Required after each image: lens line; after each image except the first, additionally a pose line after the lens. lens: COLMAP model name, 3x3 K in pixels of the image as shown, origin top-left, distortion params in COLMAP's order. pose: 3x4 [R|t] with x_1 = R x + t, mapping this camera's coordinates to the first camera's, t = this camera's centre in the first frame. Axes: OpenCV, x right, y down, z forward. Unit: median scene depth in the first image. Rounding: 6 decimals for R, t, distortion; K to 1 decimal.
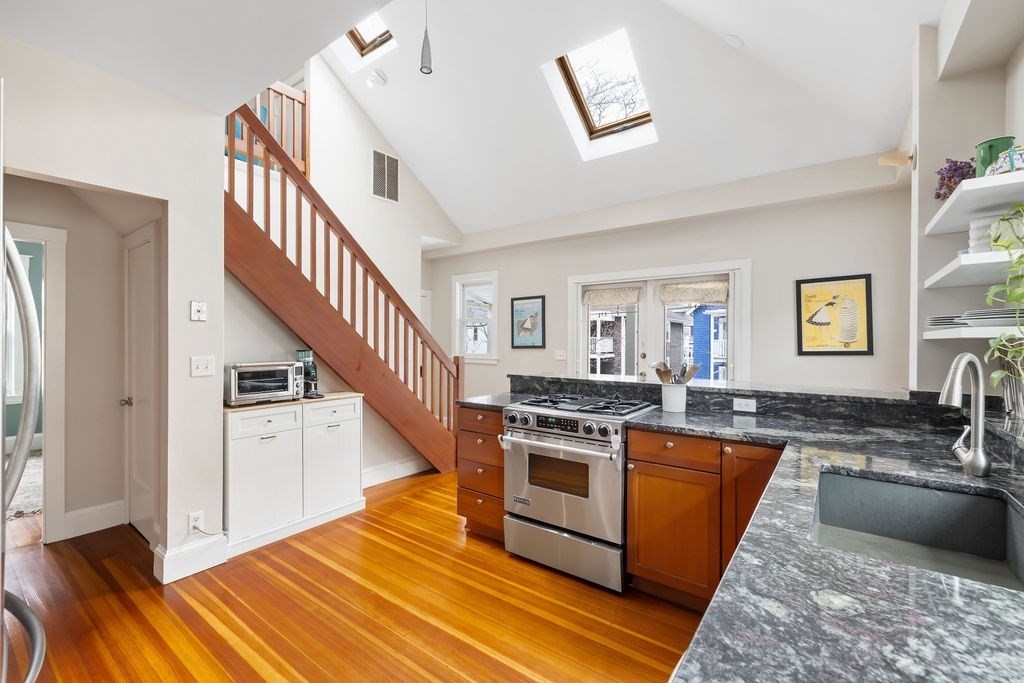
lens RADIAL K [[434.8, 0, 507.8], [0, 434.8, 340.4], [0, 0, 1]] dist [0.000047, 0.000018]
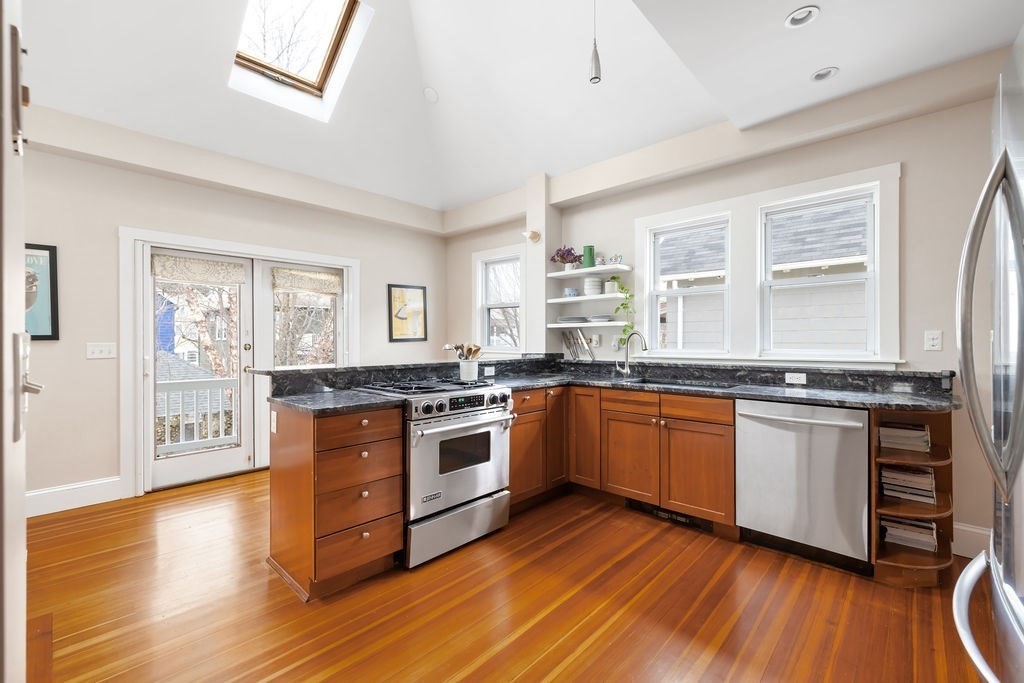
lens RADIAL K [[434.8, 0, 507.8], [0, 434.8, 340.4], [0, 0, 1]] dist [0.000047, 0.000018]
pose [[0.111776, -0.003284, 0.993728, -0.617818], [0.002735, 0.999992, 0.002997, 0.027998], [-0.993730, 0.002383, 0.111784, 0.535850]]
